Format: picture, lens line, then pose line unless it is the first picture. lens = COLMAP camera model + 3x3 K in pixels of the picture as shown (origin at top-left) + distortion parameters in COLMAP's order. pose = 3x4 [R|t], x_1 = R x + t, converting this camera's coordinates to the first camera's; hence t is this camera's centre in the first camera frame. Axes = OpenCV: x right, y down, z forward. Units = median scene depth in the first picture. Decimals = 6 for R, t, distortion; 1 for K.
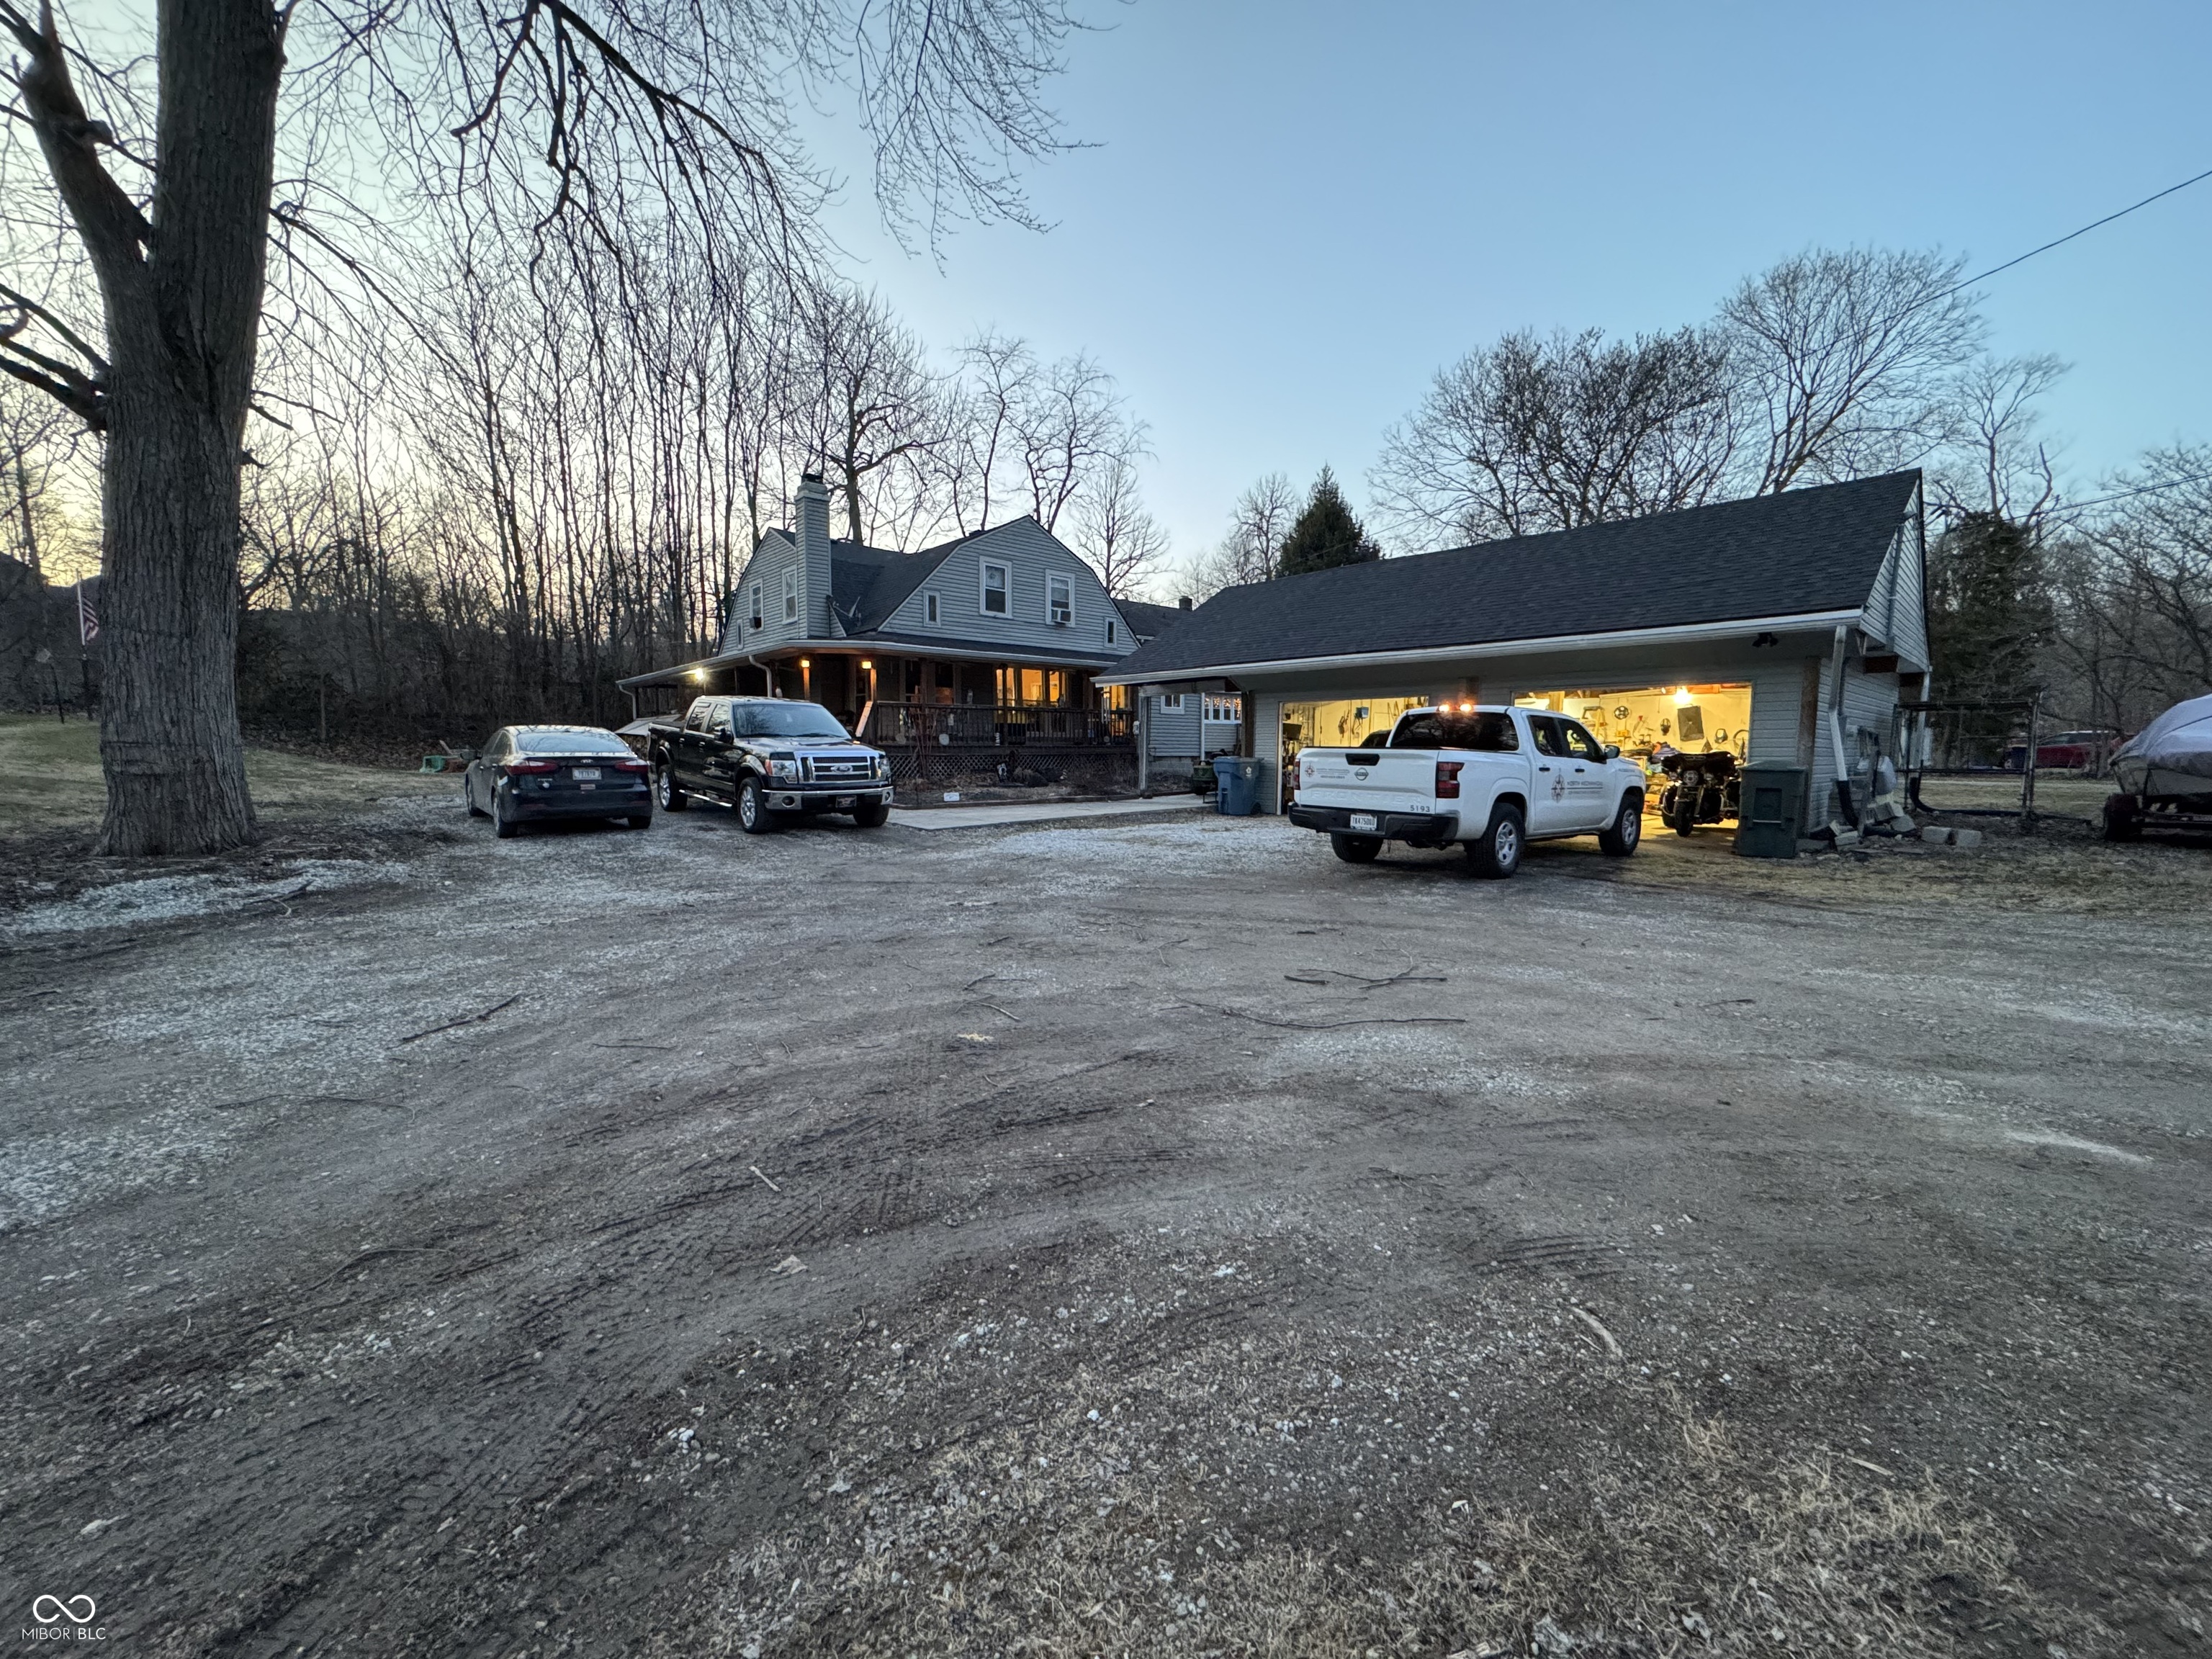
lens RADIAL K [[880.3, 0, 1109.5], [0, 880.3, 834.4], [0, 0, 1]] dist [-0.000933, 0.000128]
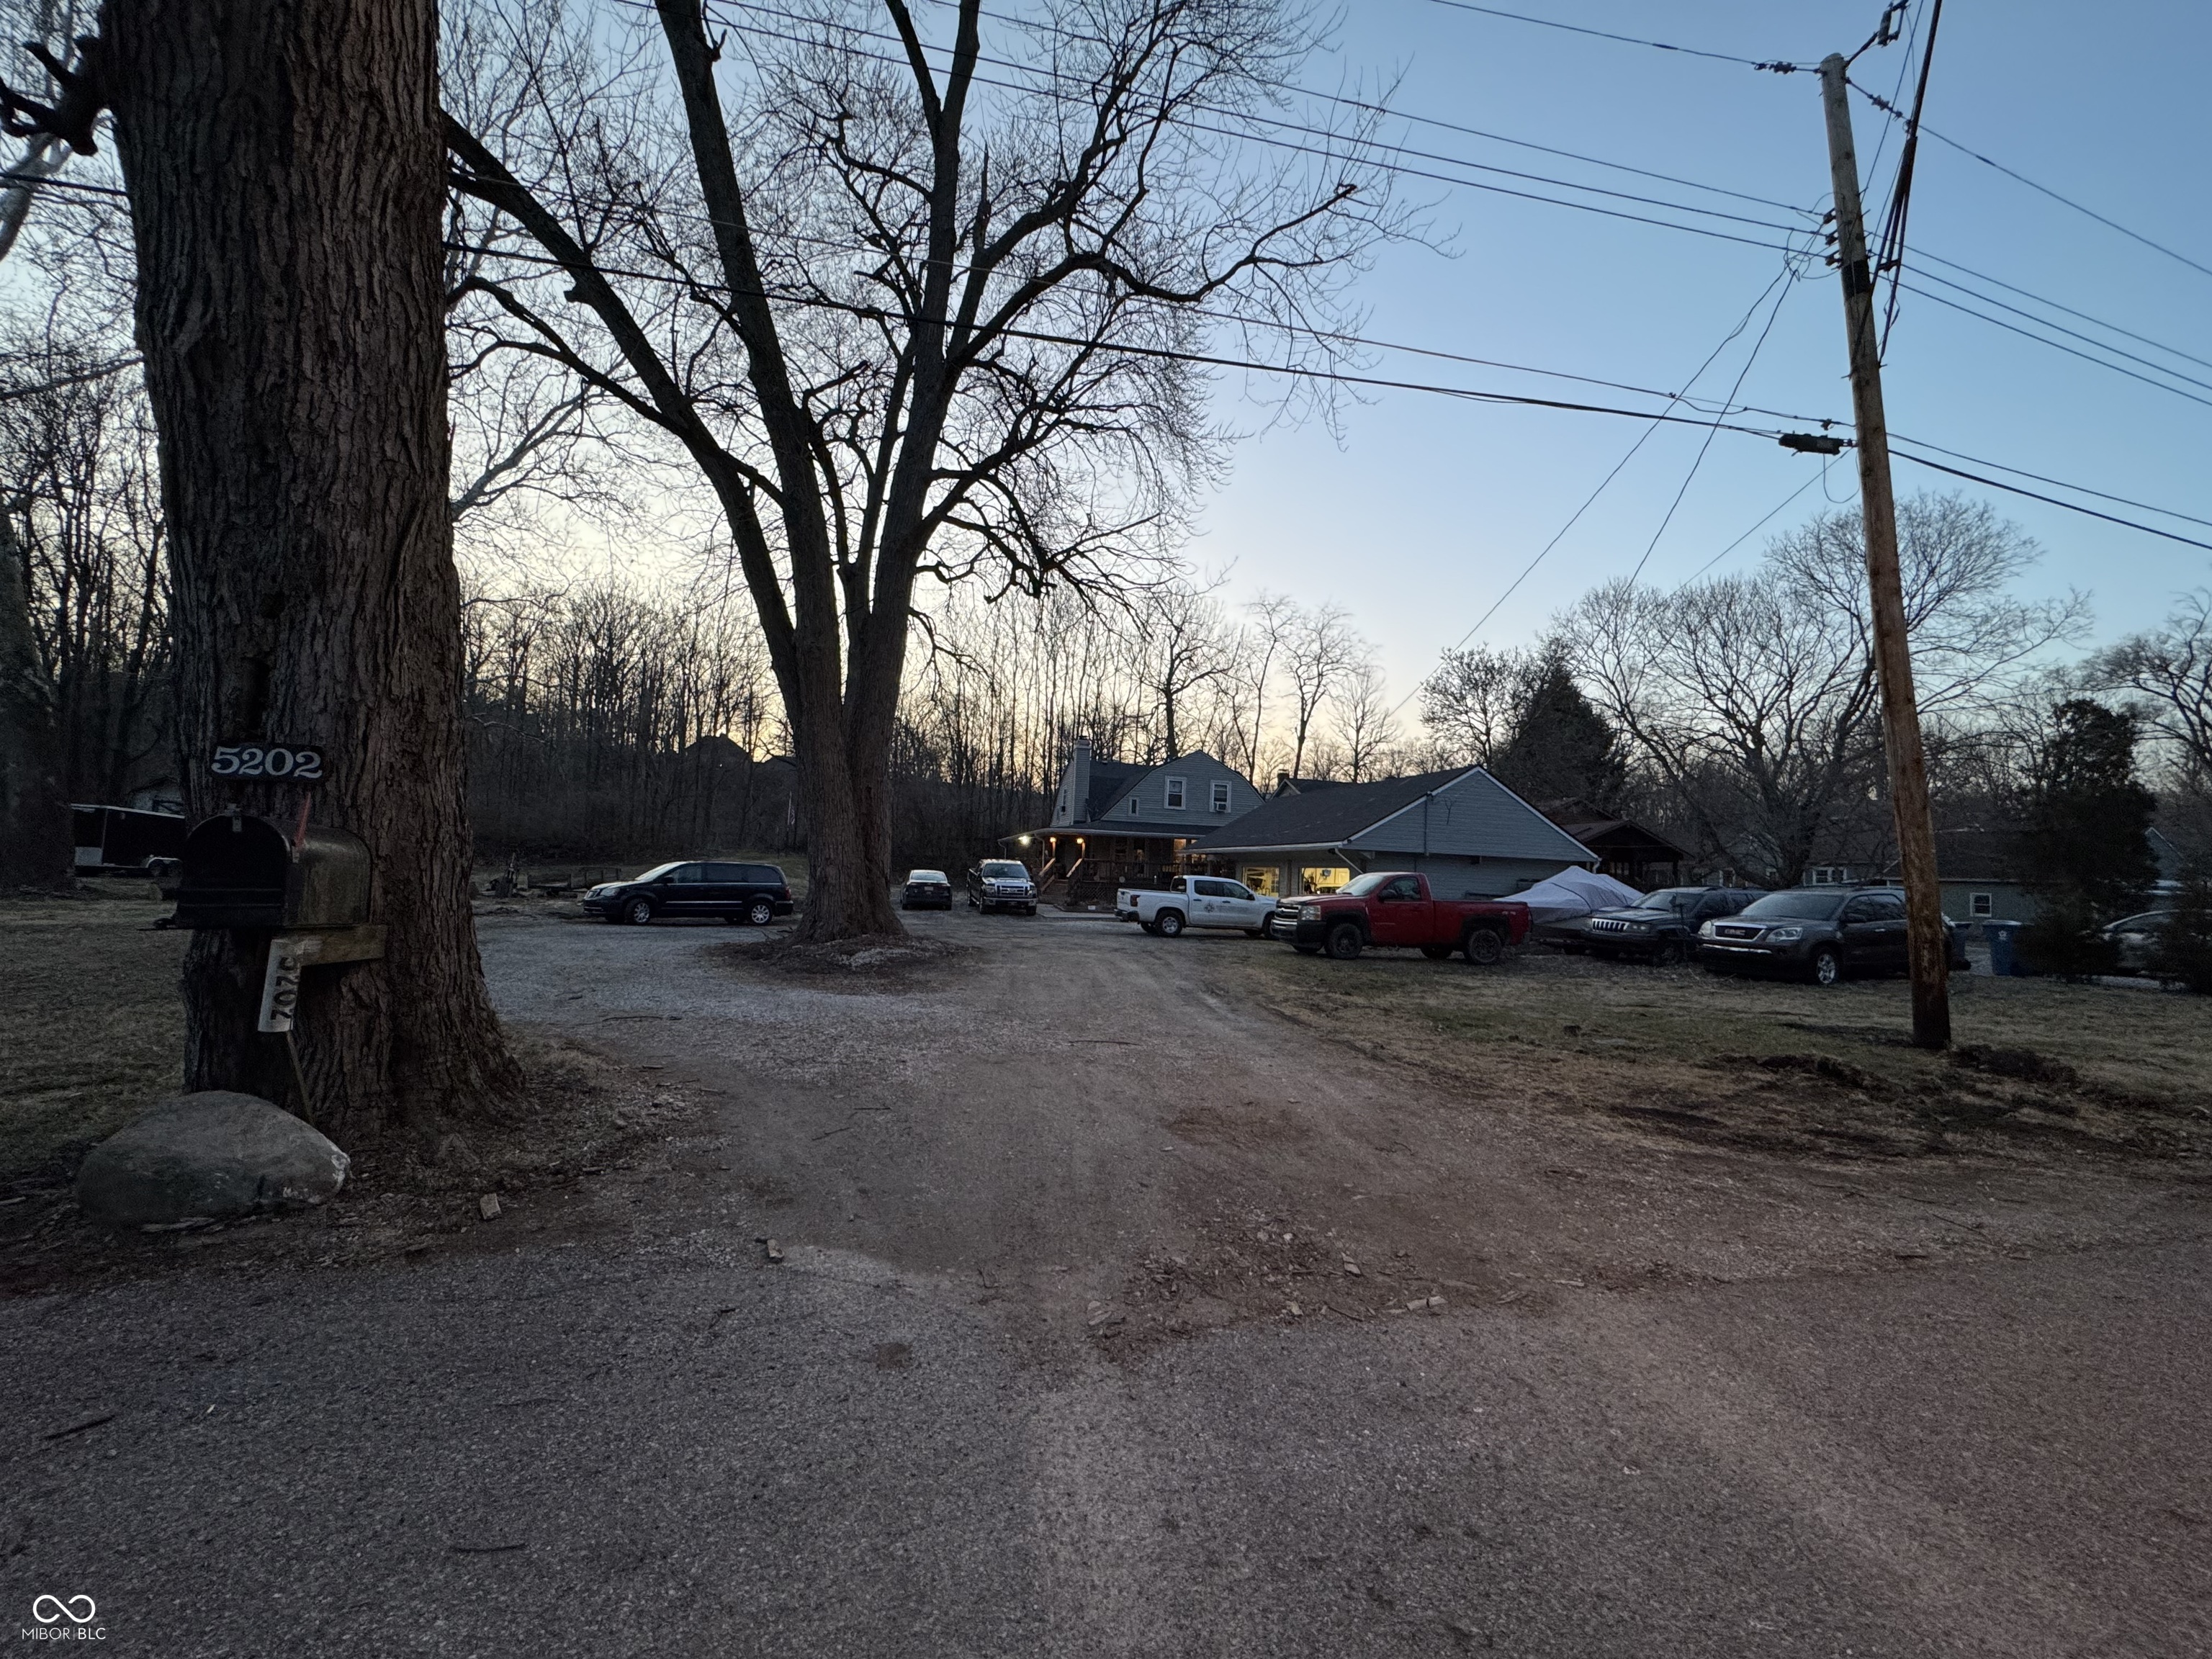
lens RADIAL K [[880.3, 0, 1109.5], [0, 880.3, 834.4], [0, 0, 1]] dist [-0.000933, 0.000128]
pose [[0.895131, 0.007801, -0.445735, 0.507620], [-0.077403, 0.987381, -0.138160, 0.045531], [0.439032, 0.158173, 0.884439, -0.544944]]
